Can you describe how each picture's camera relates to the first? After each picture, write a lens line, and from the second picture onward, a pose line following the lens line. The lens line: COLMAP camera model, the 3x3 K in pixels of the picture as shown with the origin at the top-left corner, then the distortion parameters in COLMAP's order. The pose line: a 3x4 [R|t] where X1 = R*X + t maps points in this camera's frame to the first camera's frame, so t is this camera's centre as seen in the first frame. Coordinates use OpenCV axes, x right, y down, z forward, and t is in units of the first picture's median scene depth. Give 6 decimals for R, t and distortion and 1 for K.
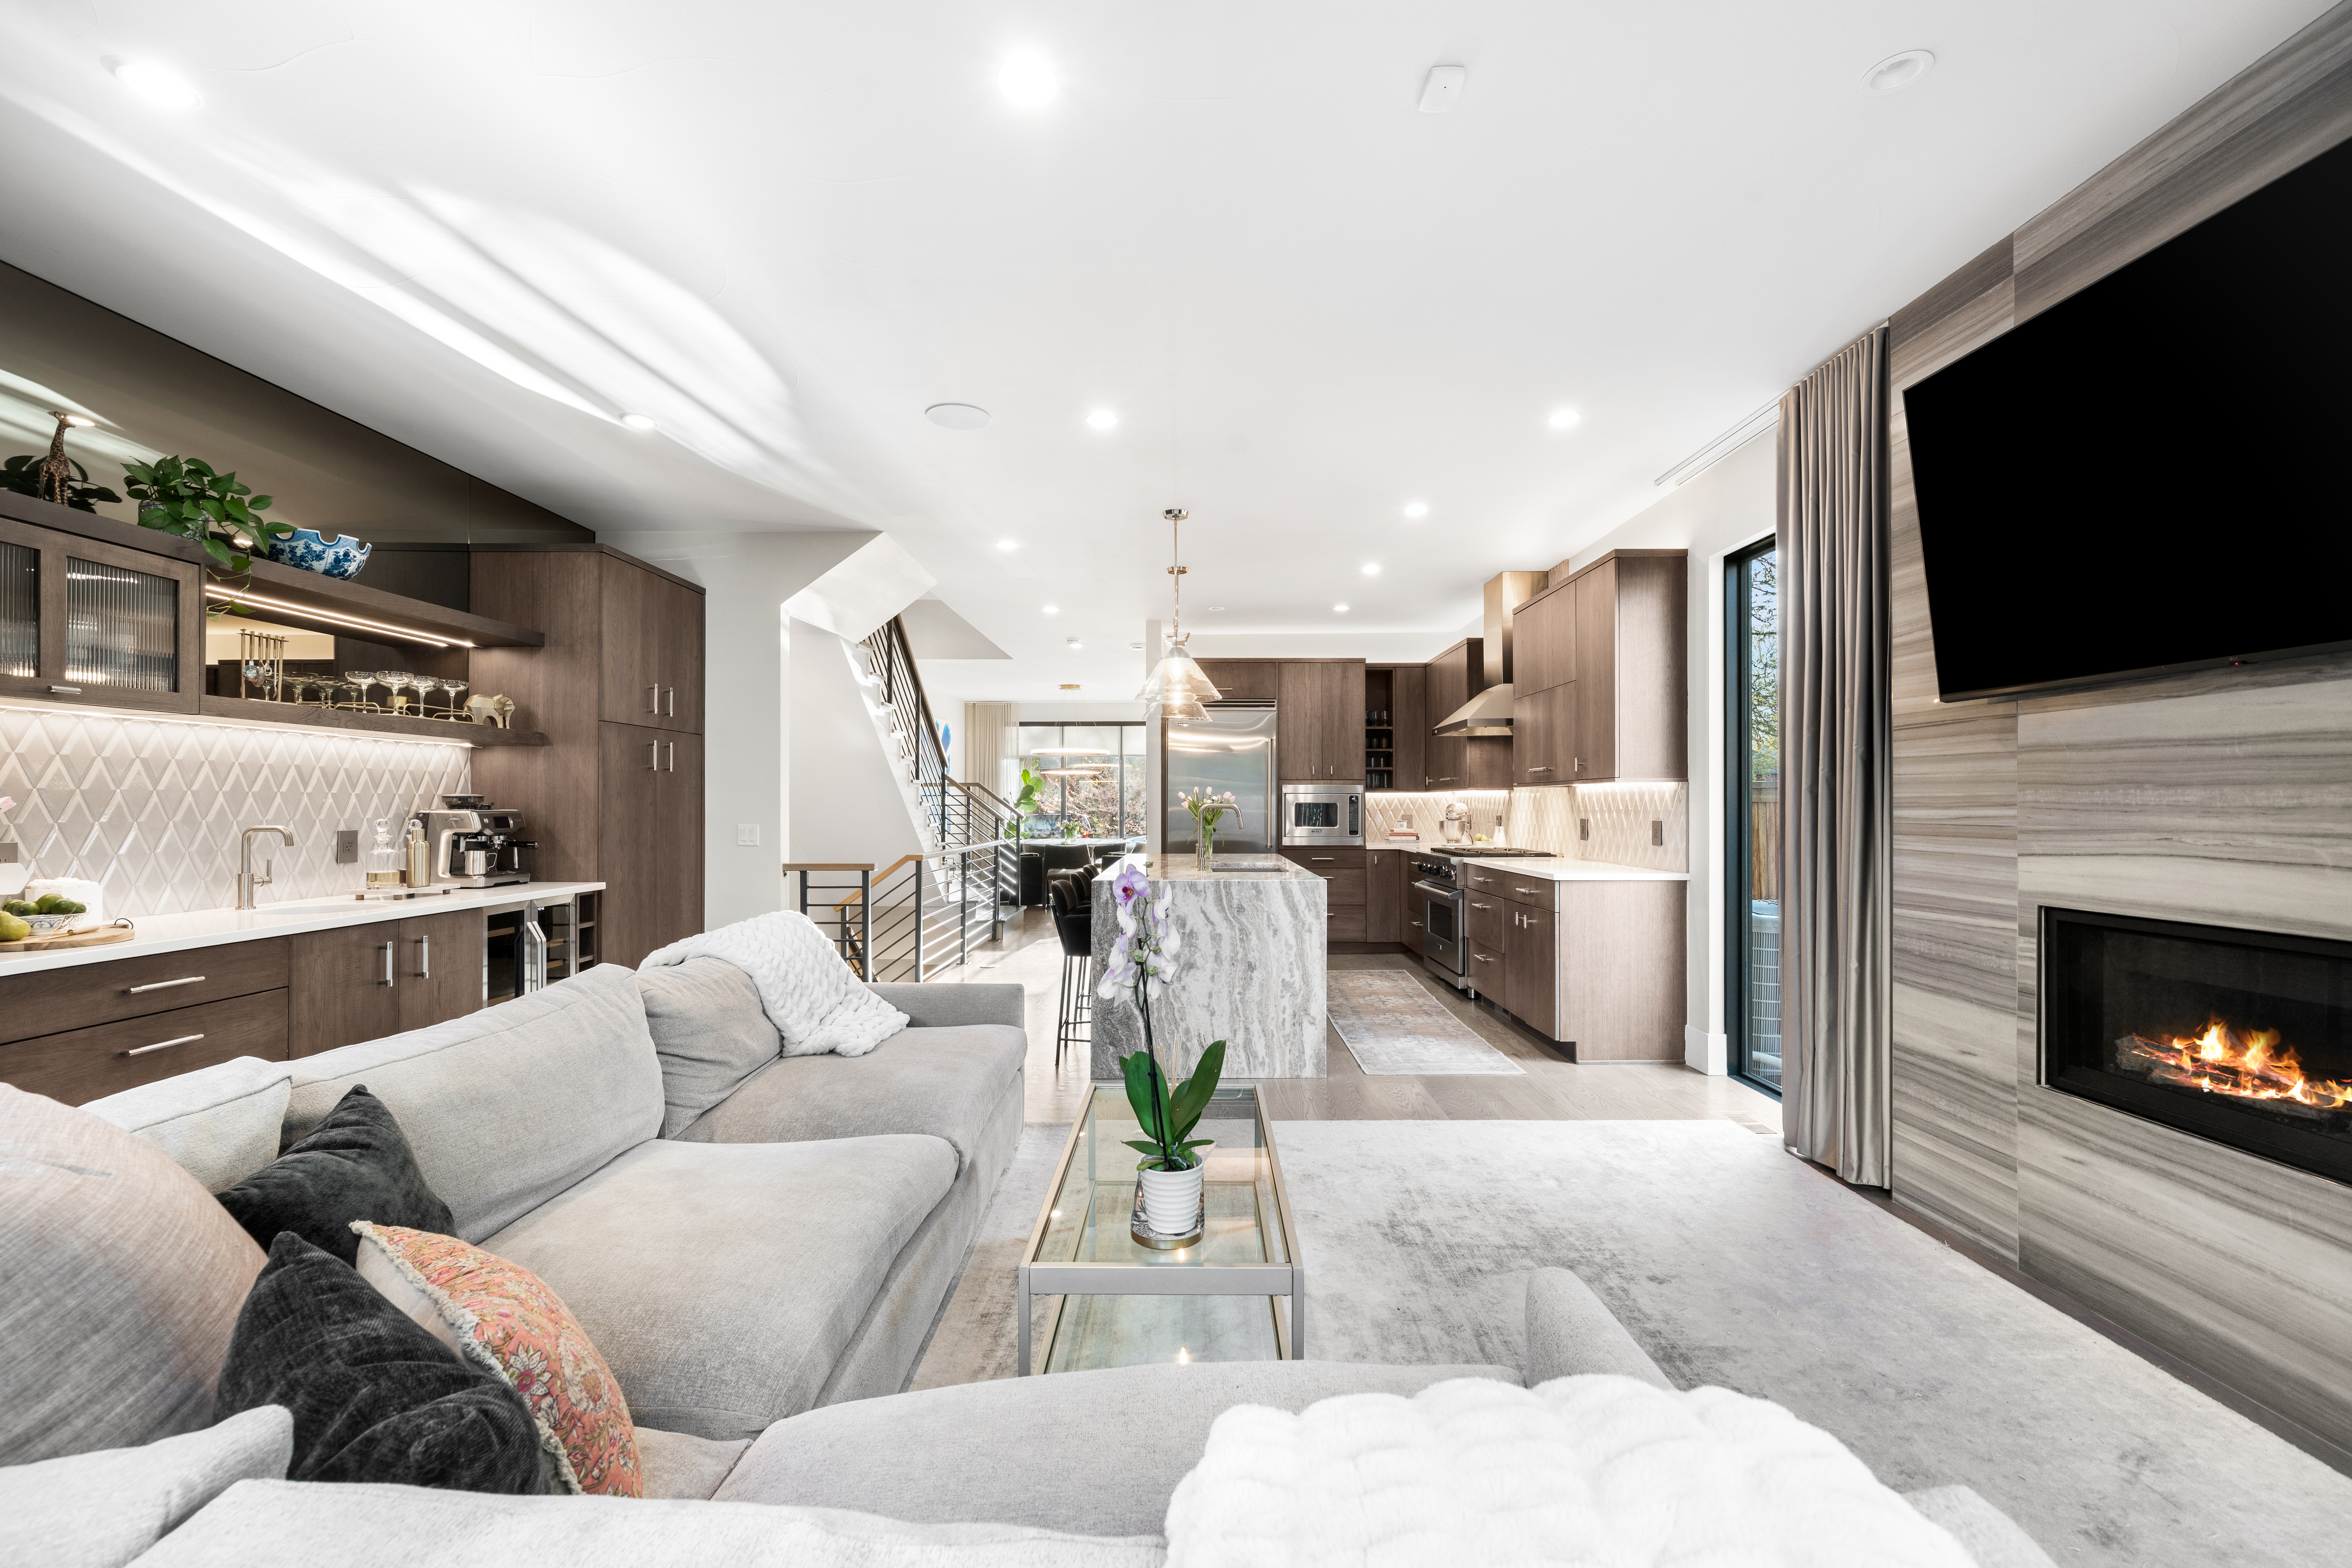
lens RADIAL K [[913.0, 0, 1187.4], [0, 913.0, 791.6], [0, 0, 1]] dist [0.003685, 0.000251]
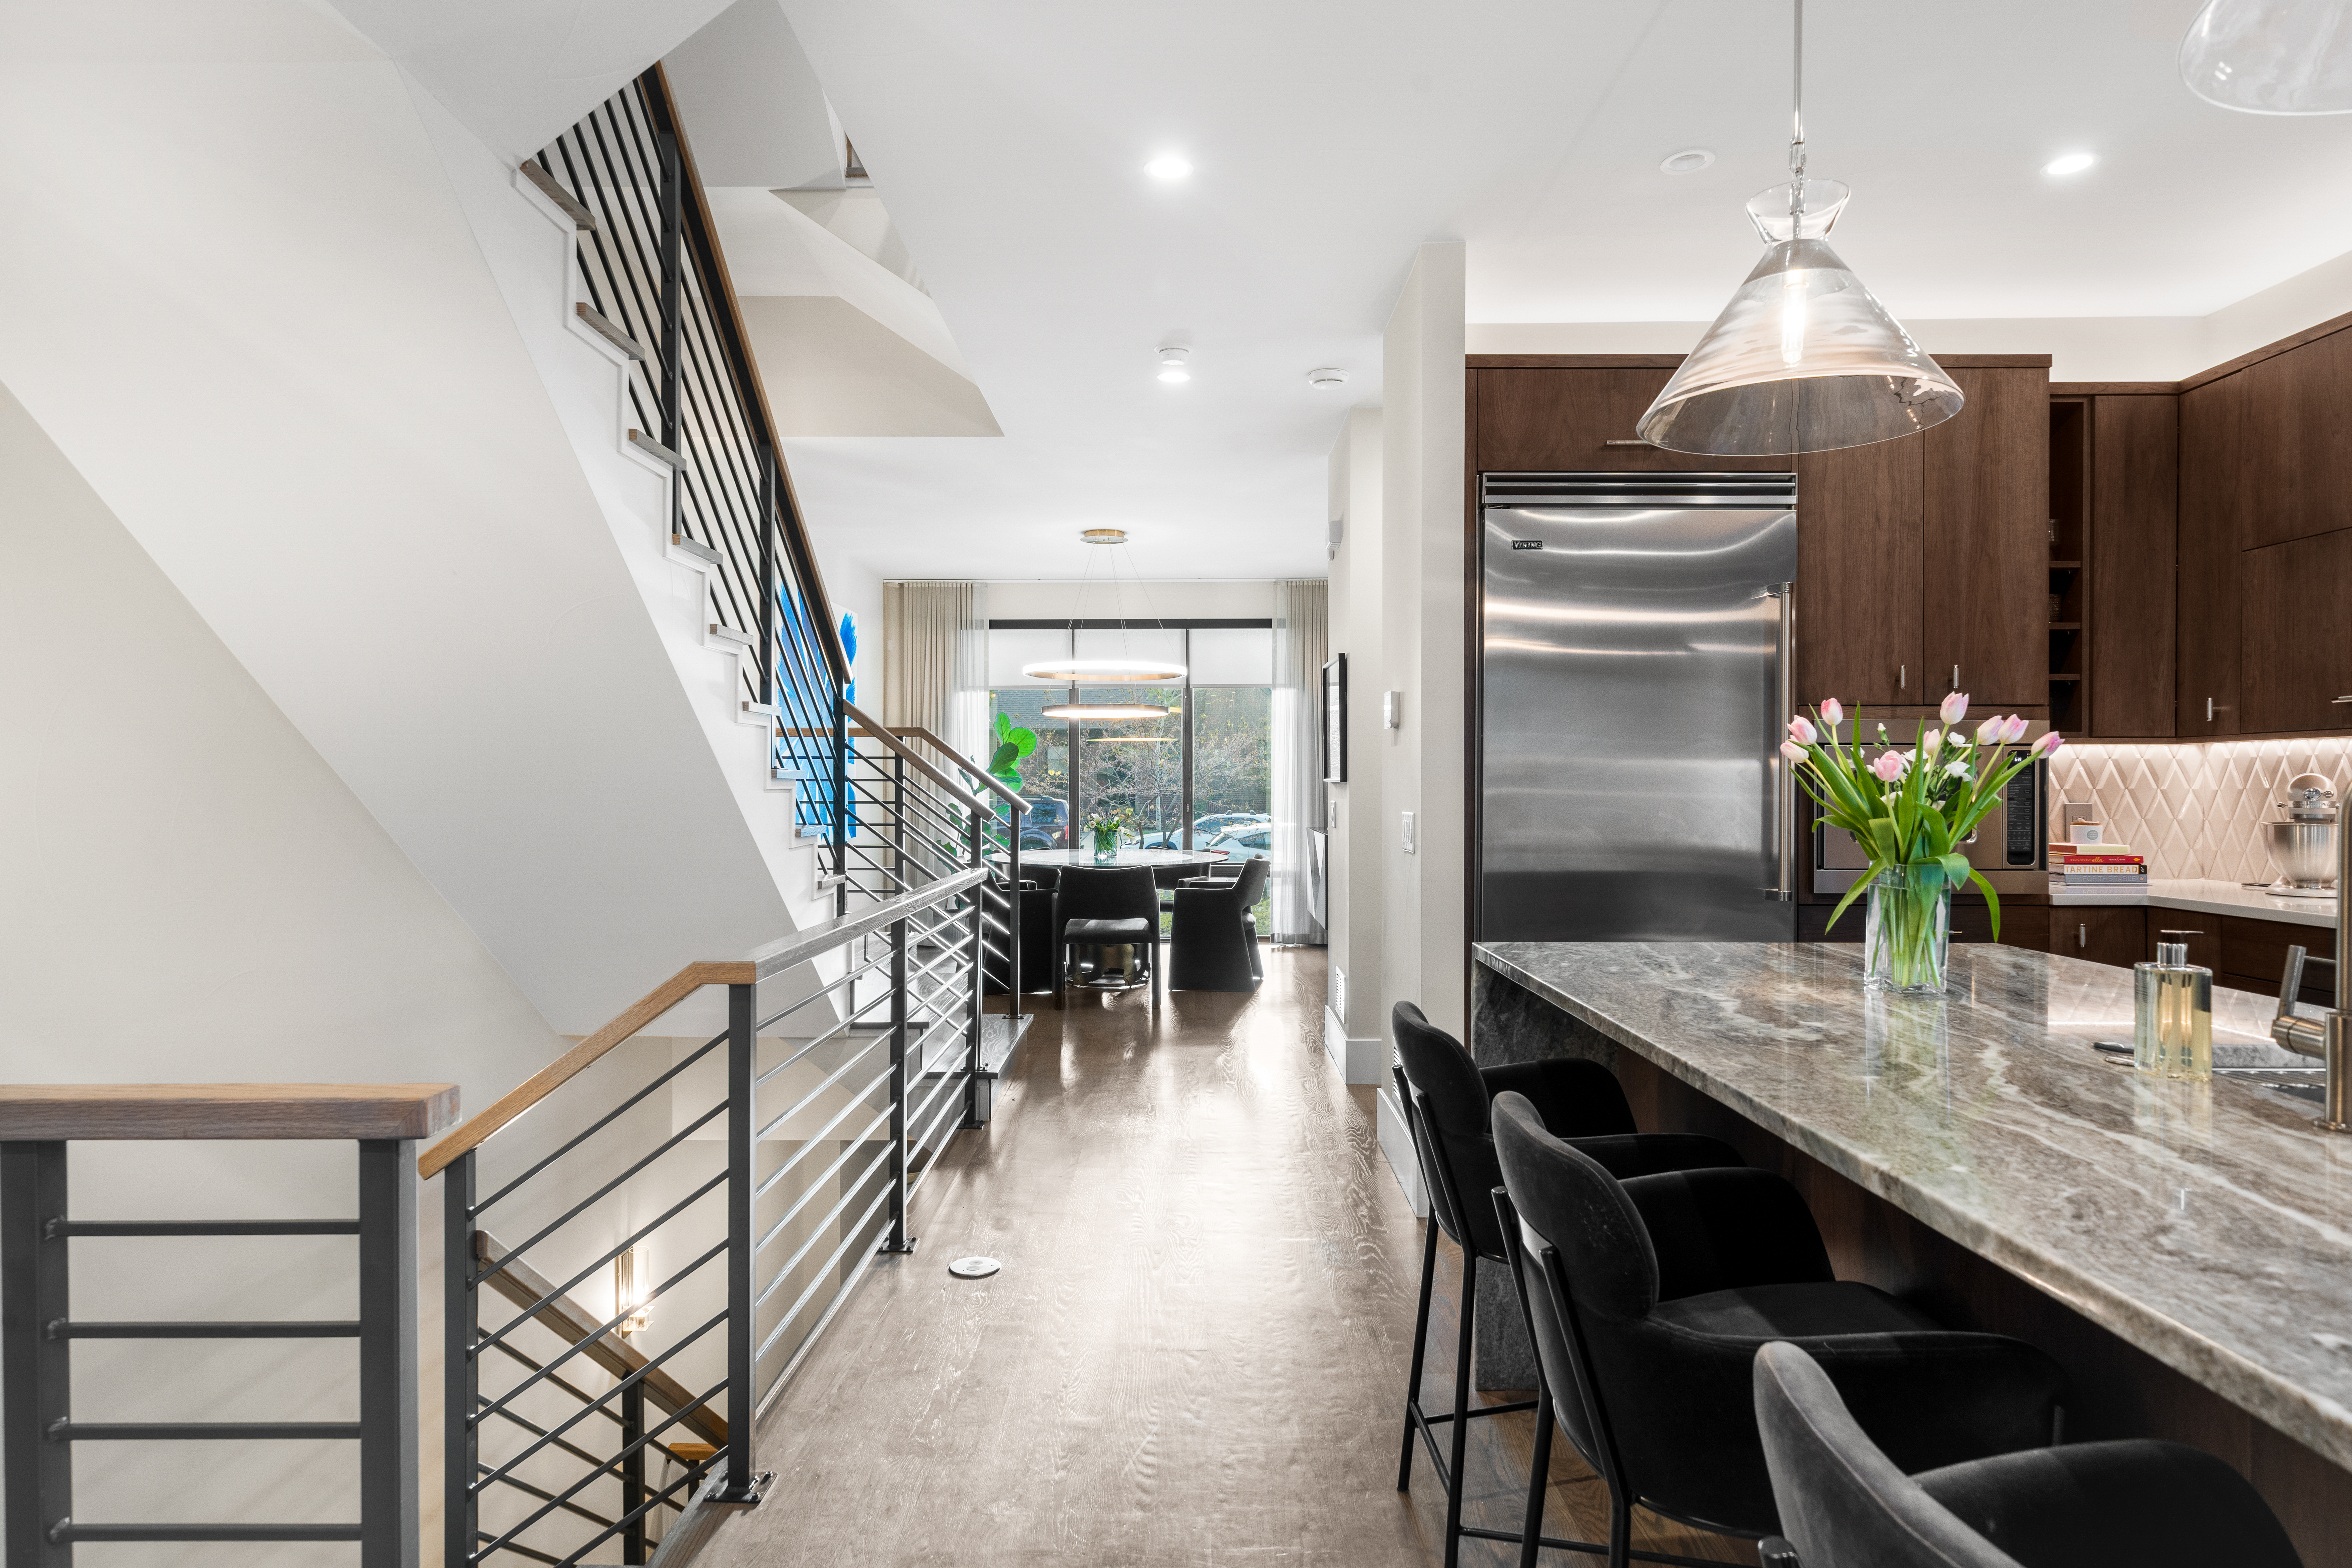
lens RADIAL K [[1336.2, 0, 1177.5], [0, 1336.2, 791.6], [0, 0, 1]] dist [0.004728, 0.000359]
pose [[0.999842, 0.001296, -0.017708, -0.104619], [-0.000925, 0.999781, 0.020918, 0.007864], [0.017732, -0.020898, 0.999624, 0.400075]]
